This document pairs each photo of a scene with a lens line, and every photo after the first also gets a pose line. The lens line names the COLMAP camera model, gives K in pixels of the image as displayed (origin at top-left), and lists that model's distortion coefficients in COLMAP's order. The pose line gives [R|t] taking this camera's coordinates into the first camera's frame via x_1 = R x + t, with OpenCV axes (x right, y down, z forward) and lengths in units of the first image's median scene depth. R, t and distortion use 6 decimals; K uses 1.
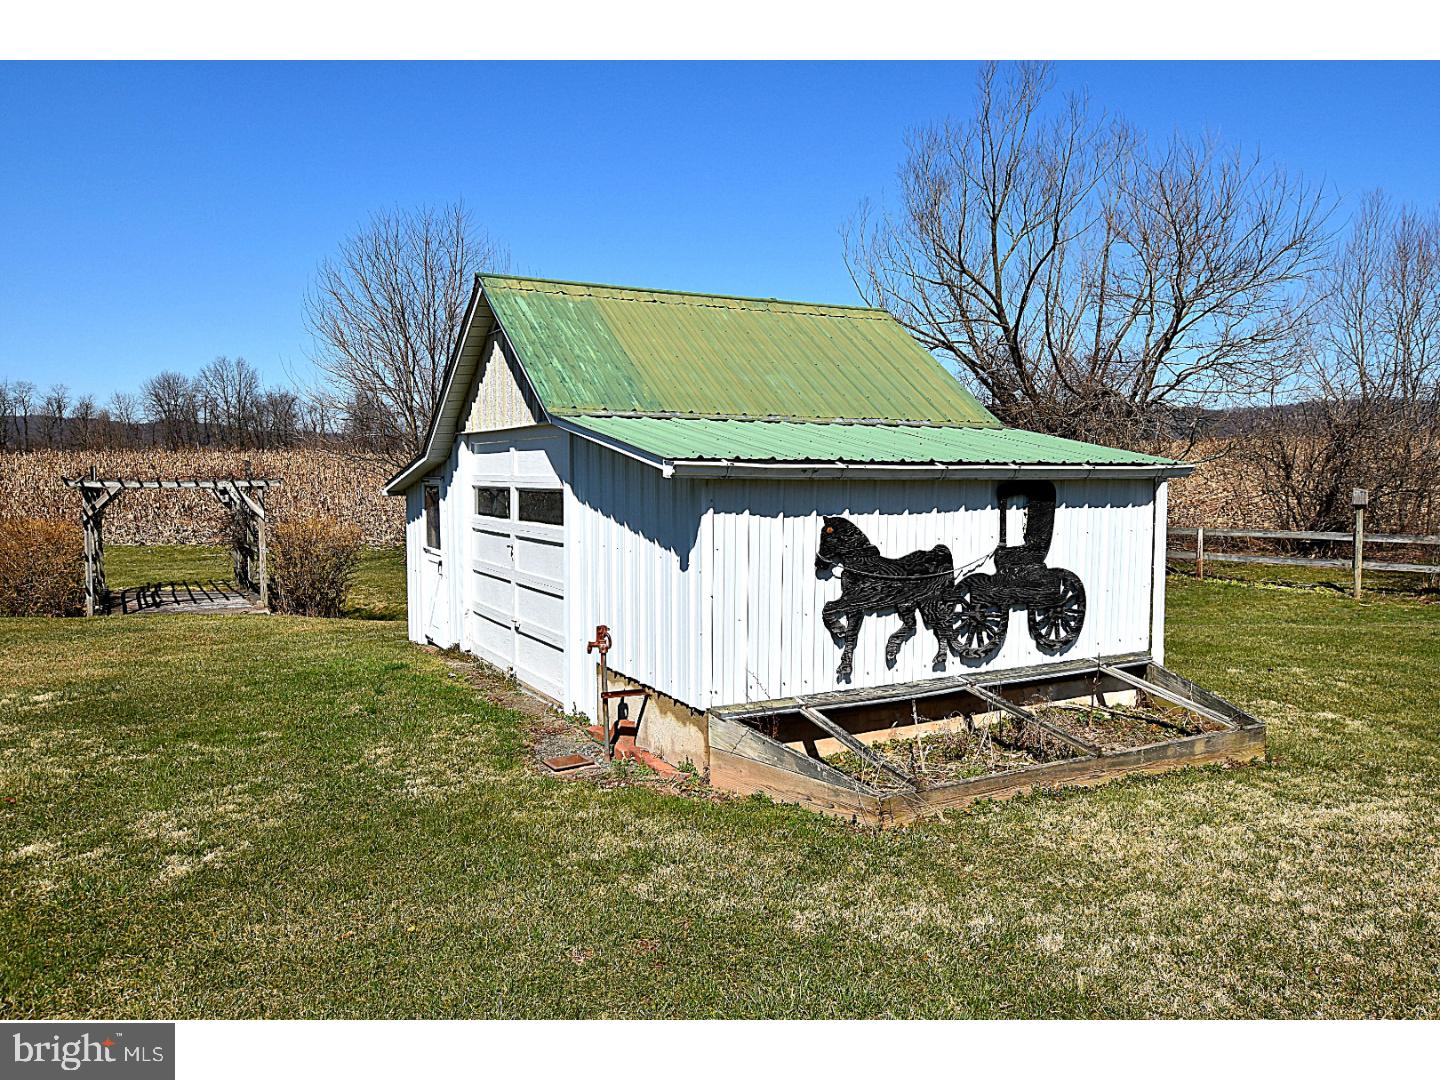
lens RADIAL K [[1013.9, 0, 722.8], [0, 1013.9, 533.5], [0, 0, 1]] dist [0.010231, 0.001677]
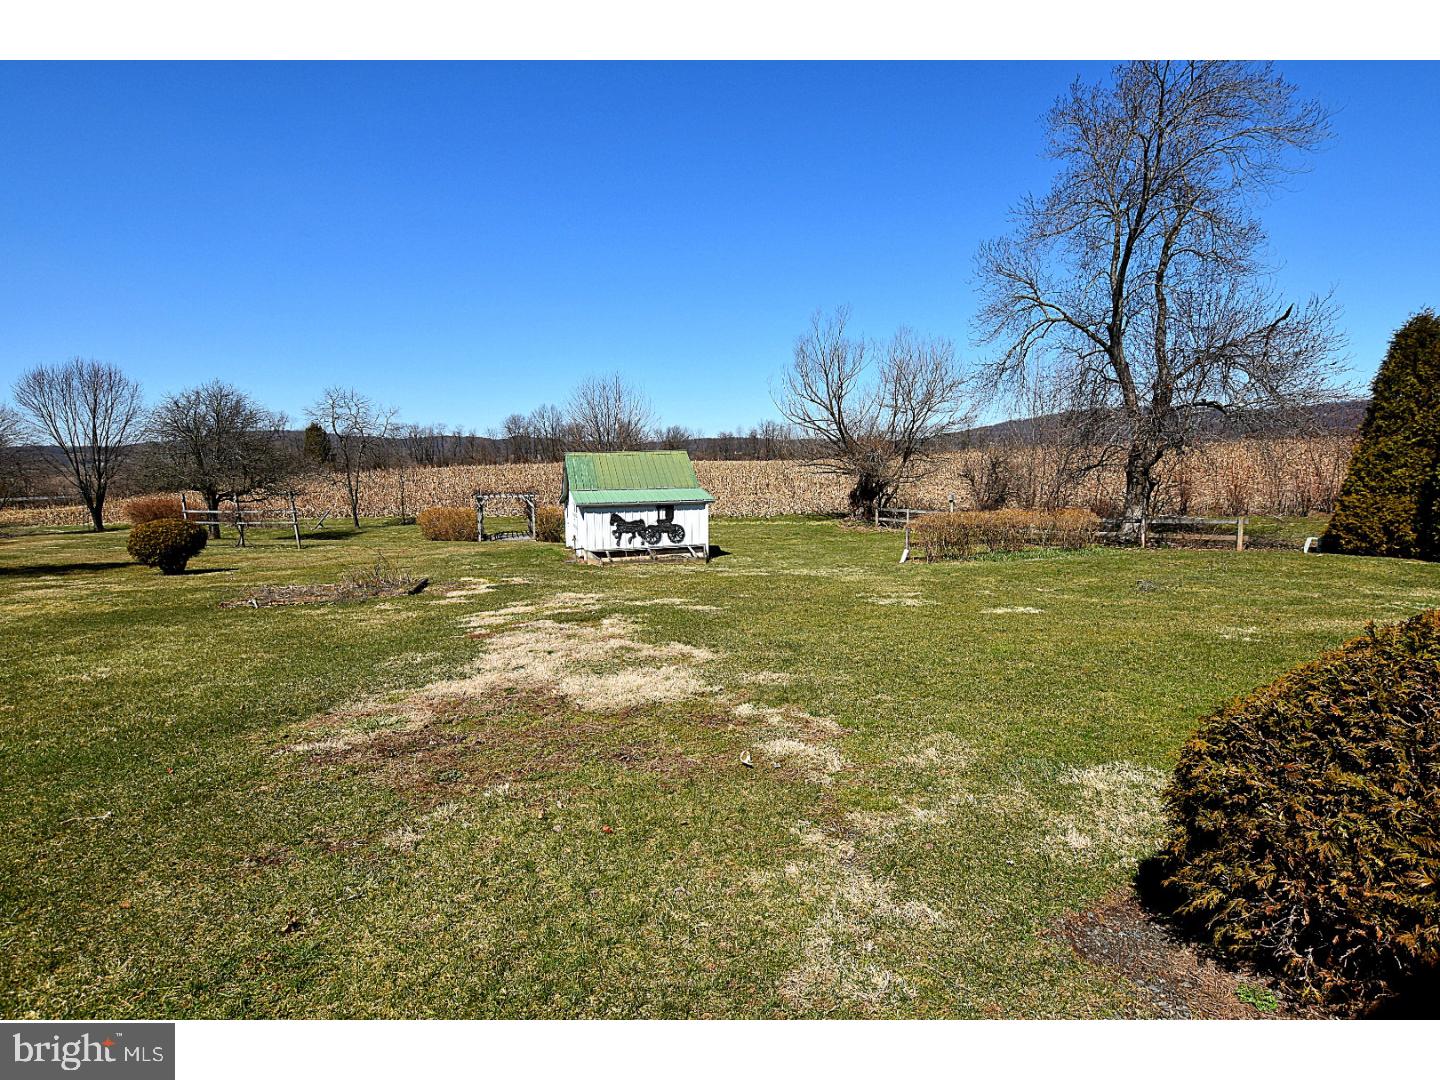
lens RADIAL K [[722.8, 0, 716.7], [0, 722.8, 530.5], [0, 0, 1]] dist [-0.007448, 0.000465]
pose [[0.973177, 0.004333, -0.230017, 1.293482], [0.003585, 0.999416, 0.033994, -0.046996], [0.230030, -0.033907, 0.972593, -2.151100]]
